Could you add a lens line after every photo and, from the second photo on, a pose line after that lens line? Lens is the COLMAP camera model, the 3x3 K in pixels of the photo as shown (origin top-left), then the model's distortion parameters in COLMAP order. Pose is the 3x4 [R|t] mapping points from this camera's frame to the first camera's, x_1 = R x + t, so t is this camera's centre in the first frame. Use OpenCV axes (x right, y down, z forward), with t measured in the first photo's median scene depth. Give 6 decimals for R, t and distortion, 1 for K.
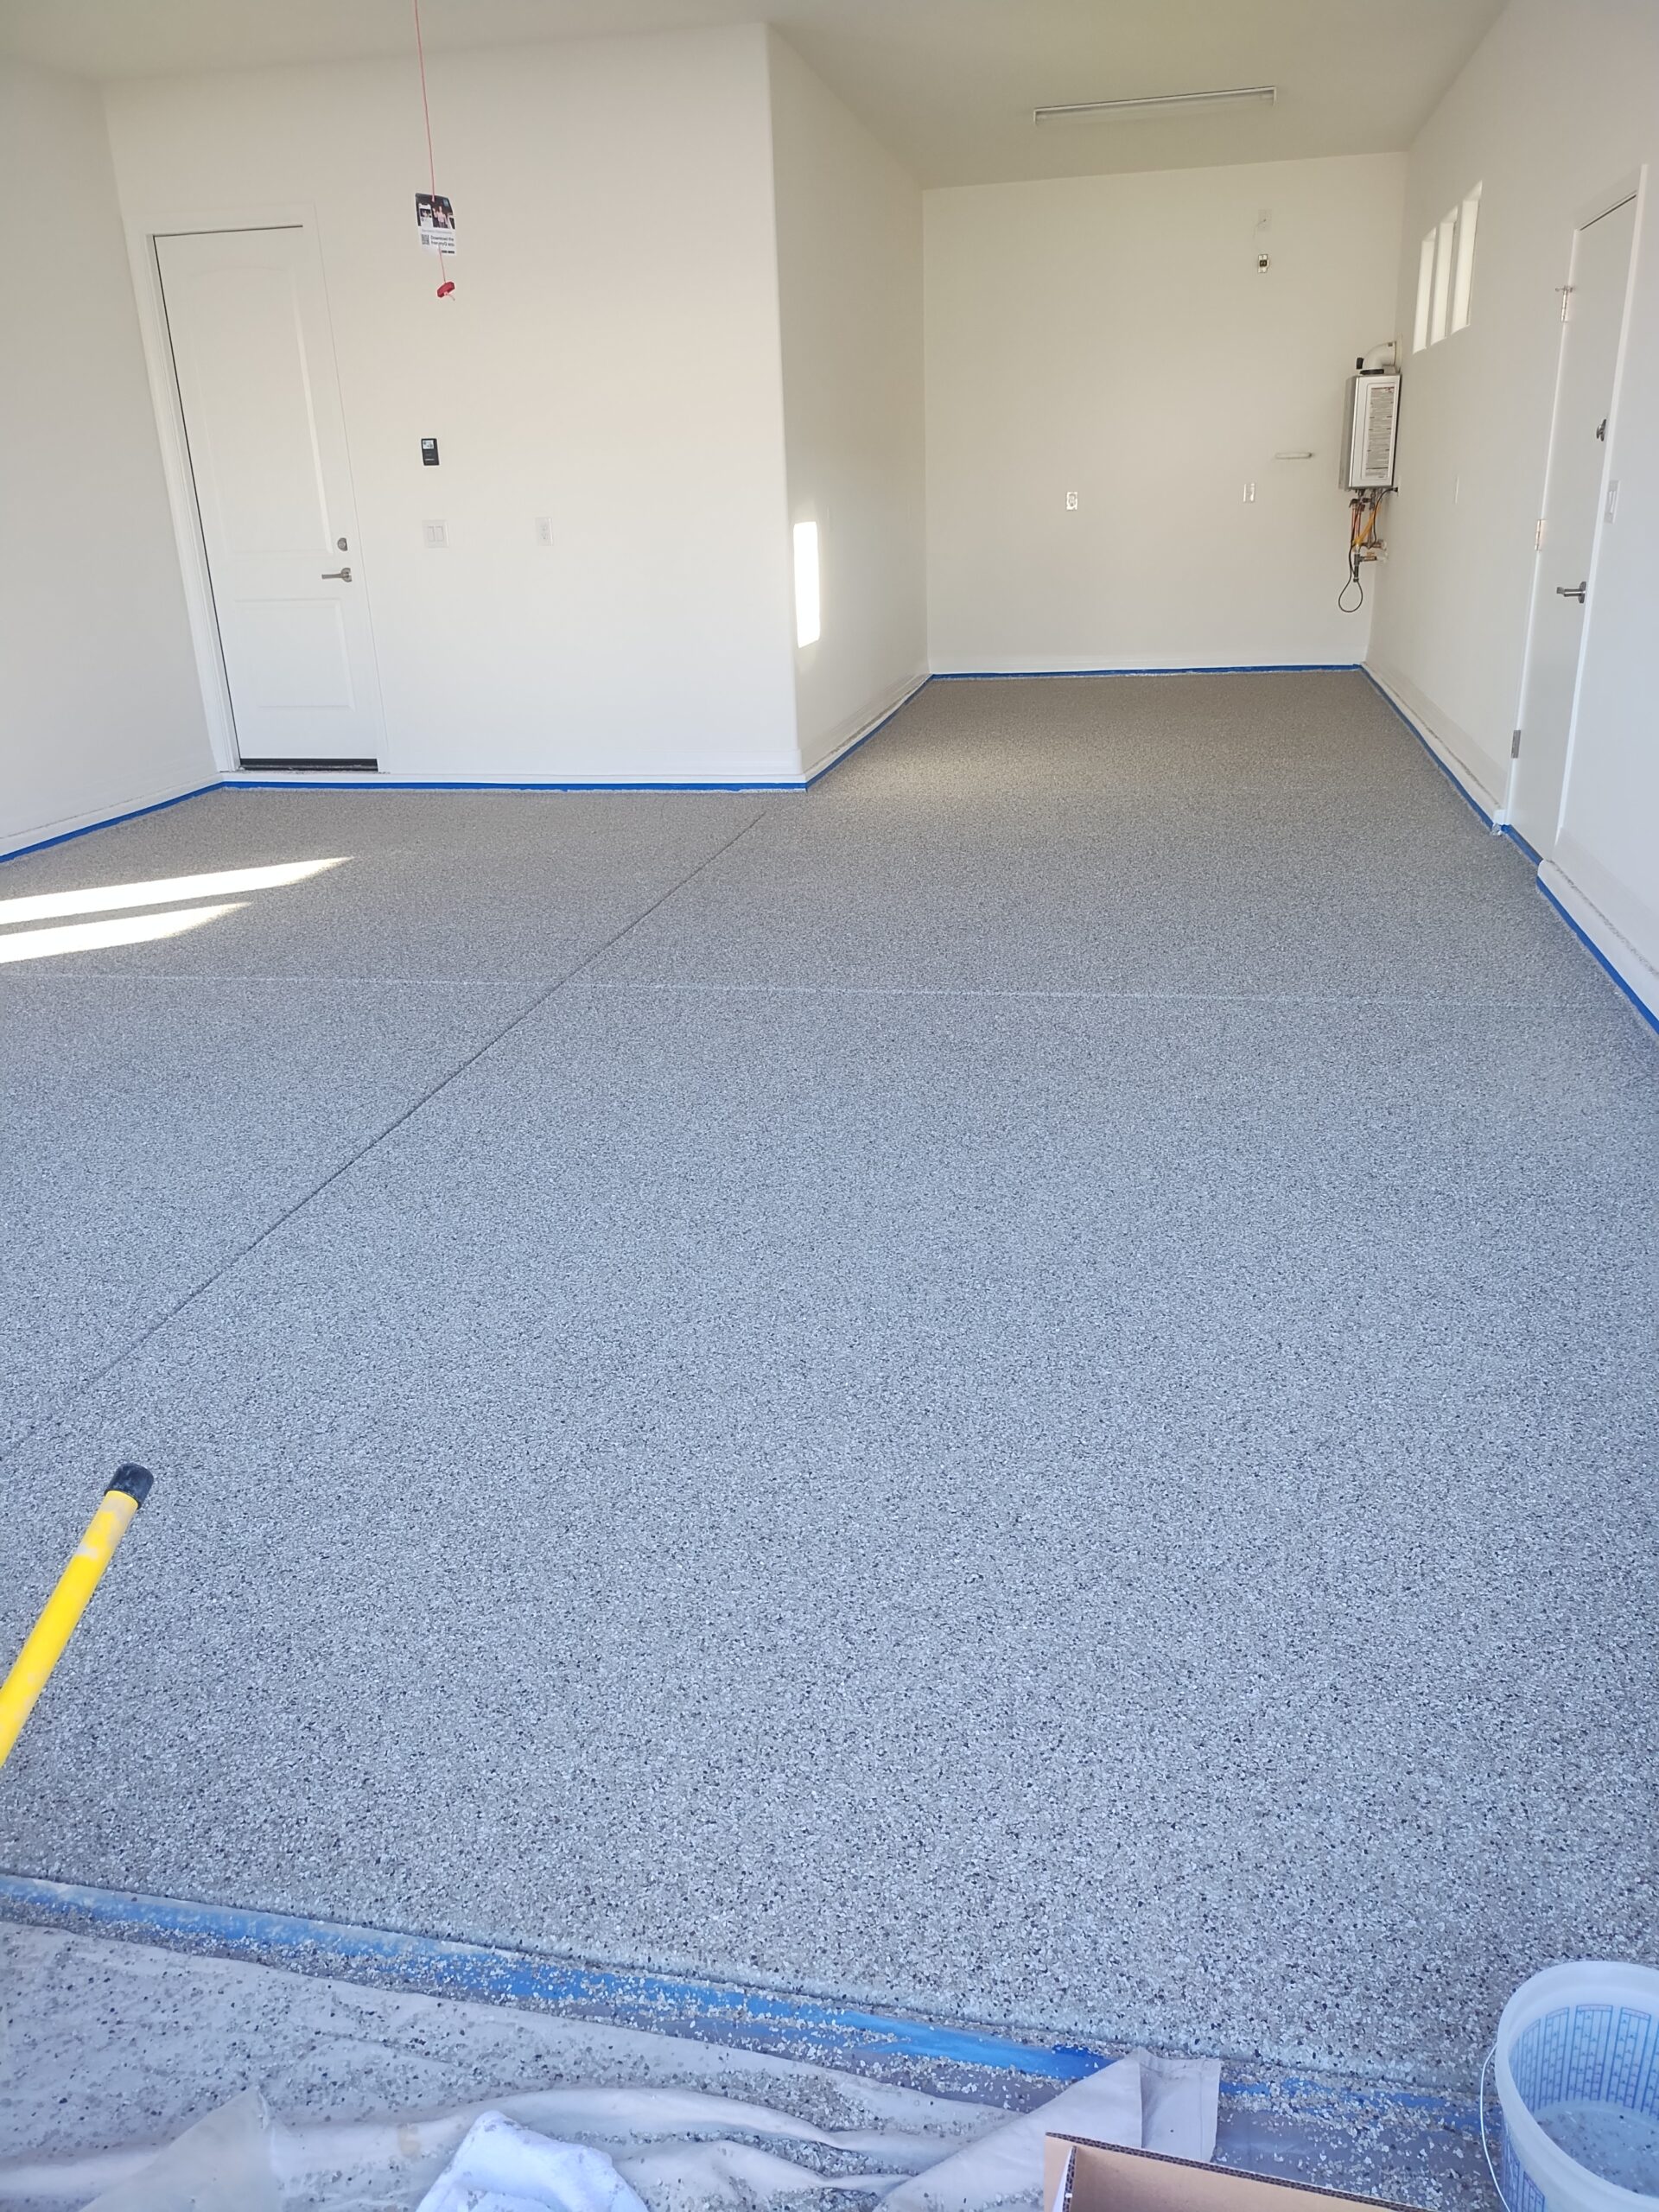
lens RADIAL K [[1677.0, 0, 841.7], [0, 1677.0, 1104.3], [0, 0, 1]] dist [0.052014, -0.079261]
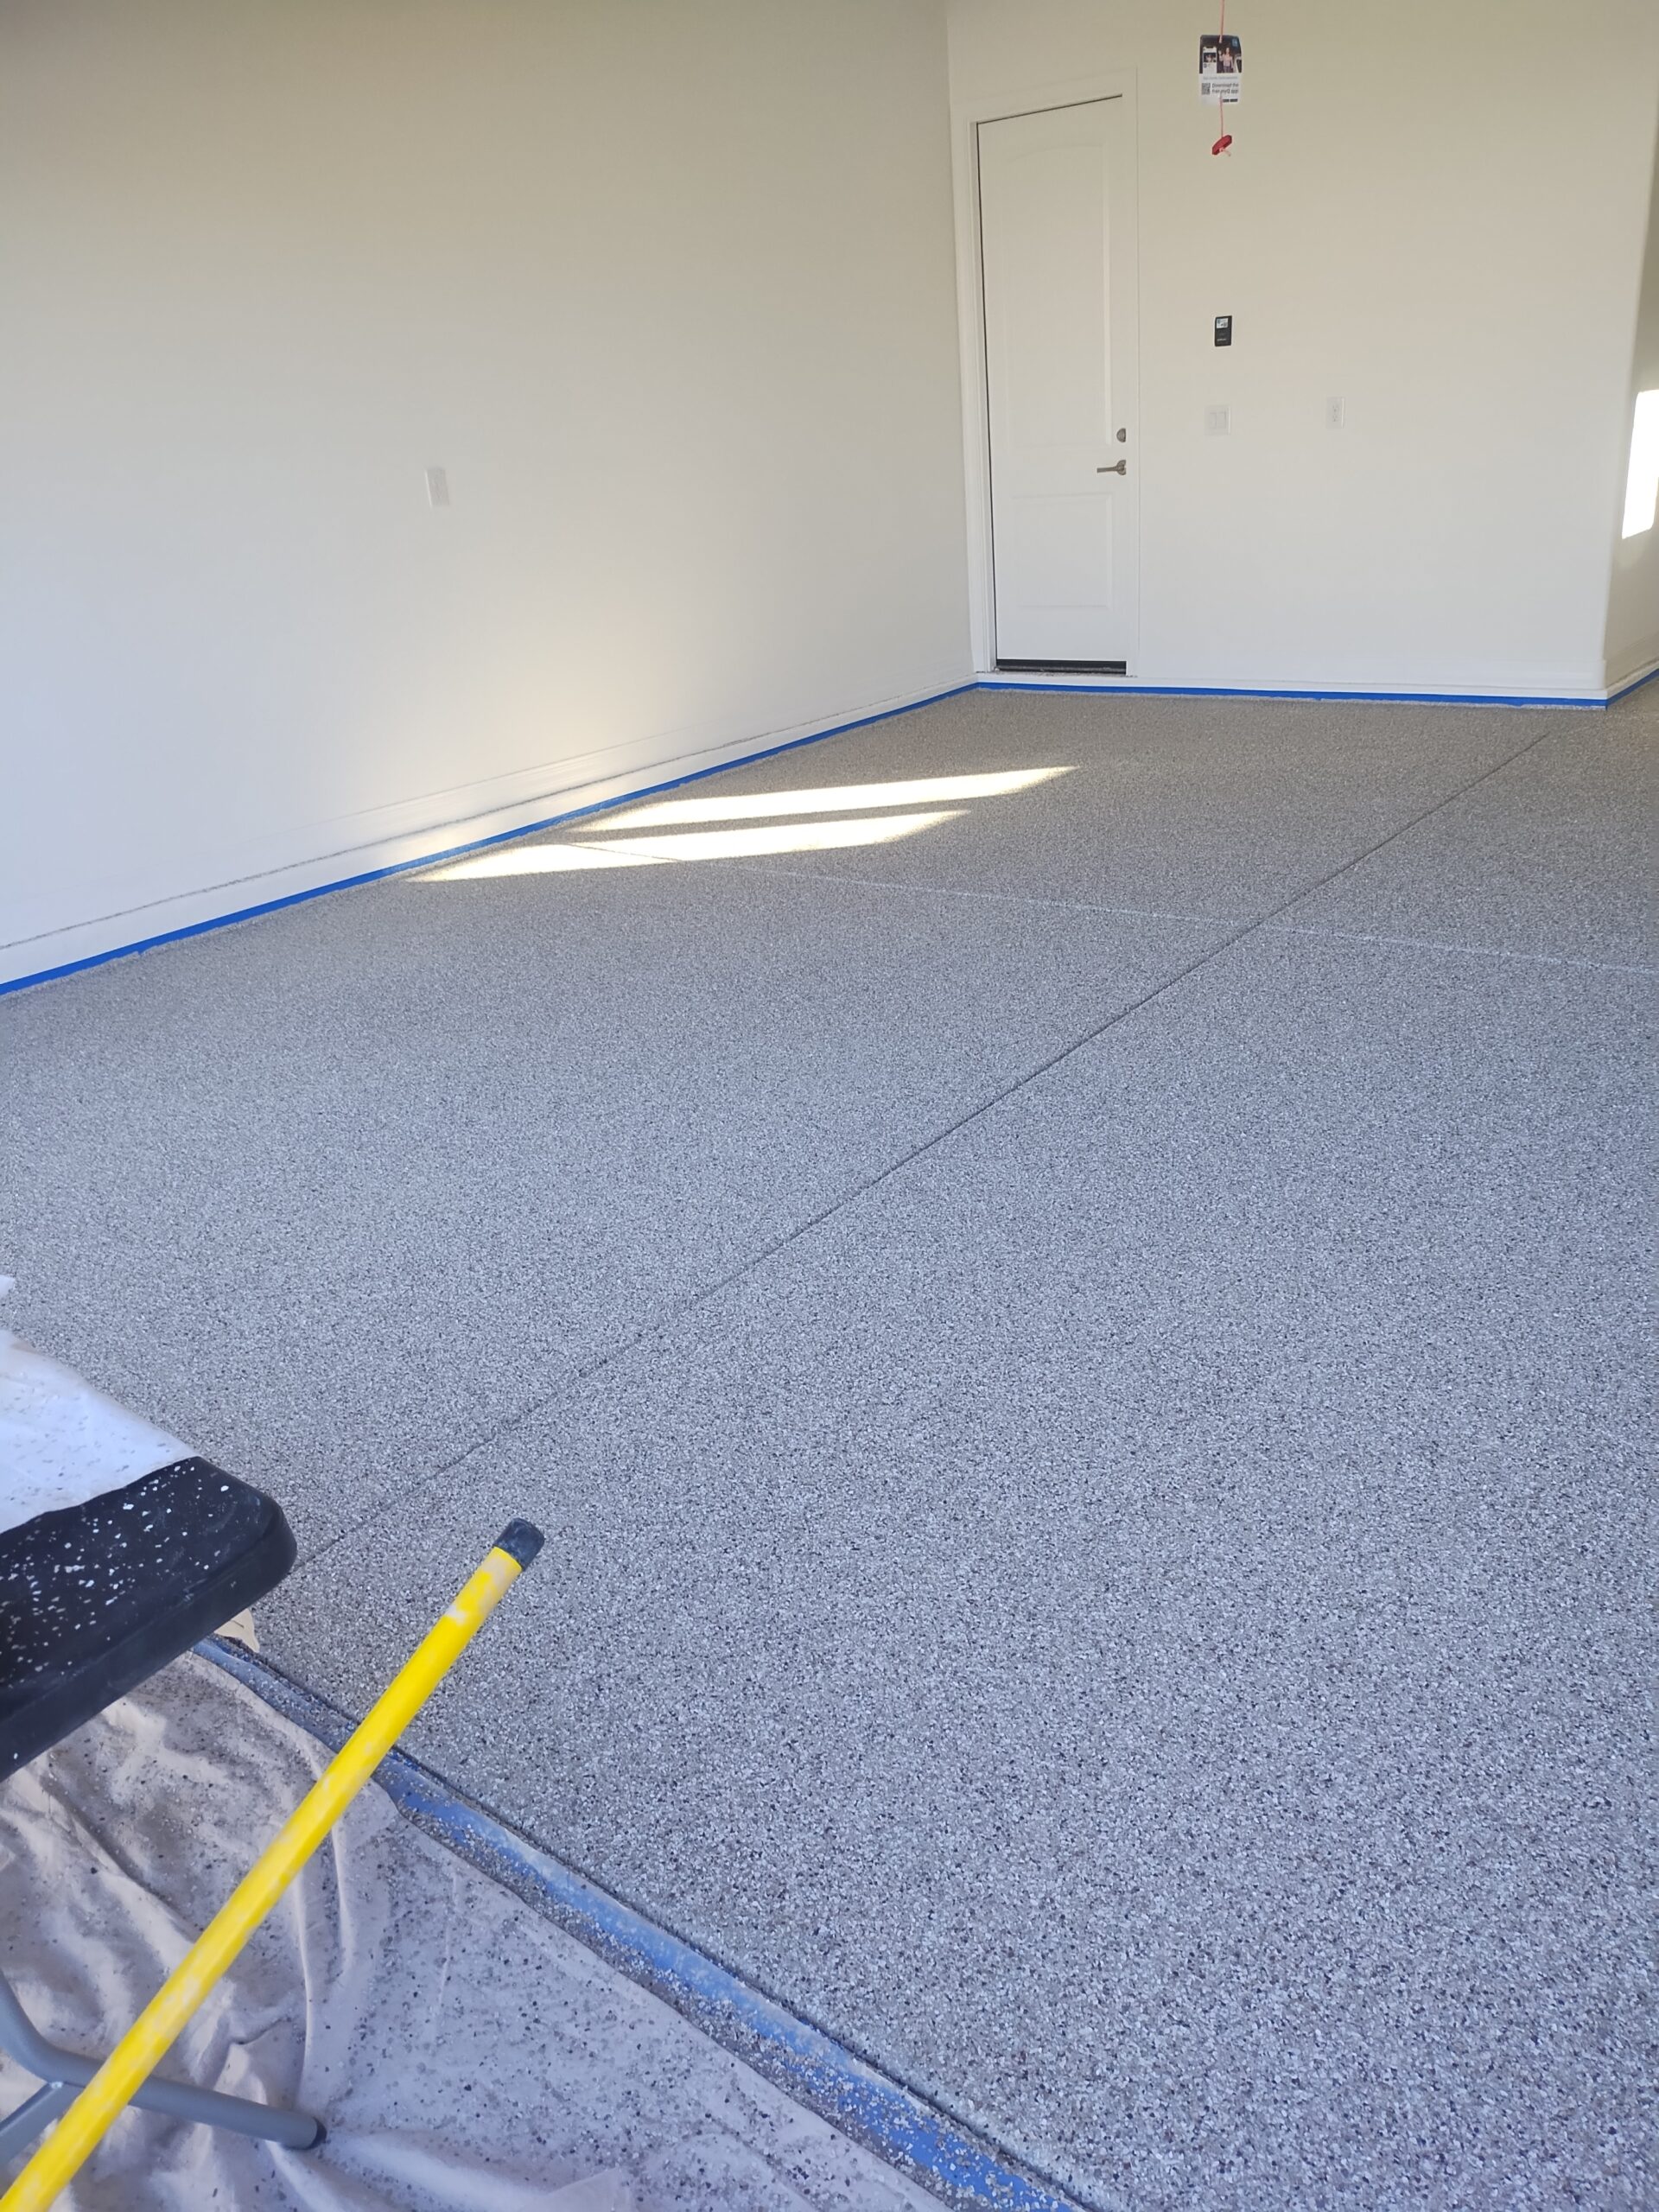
lens RADIAL K [[1677.0, 0, 792.9], [0, 1677.0, 1124.0], [0, 0, 1]] dist [0.052014, -0.079261]
pose [[0.891735, 0.139289, -0.430589, 0.032020], [-0.108797, 0.989535, 0.094785, -0.047253], [0.439286, -0.037677, 0.897557, 0.127037]]
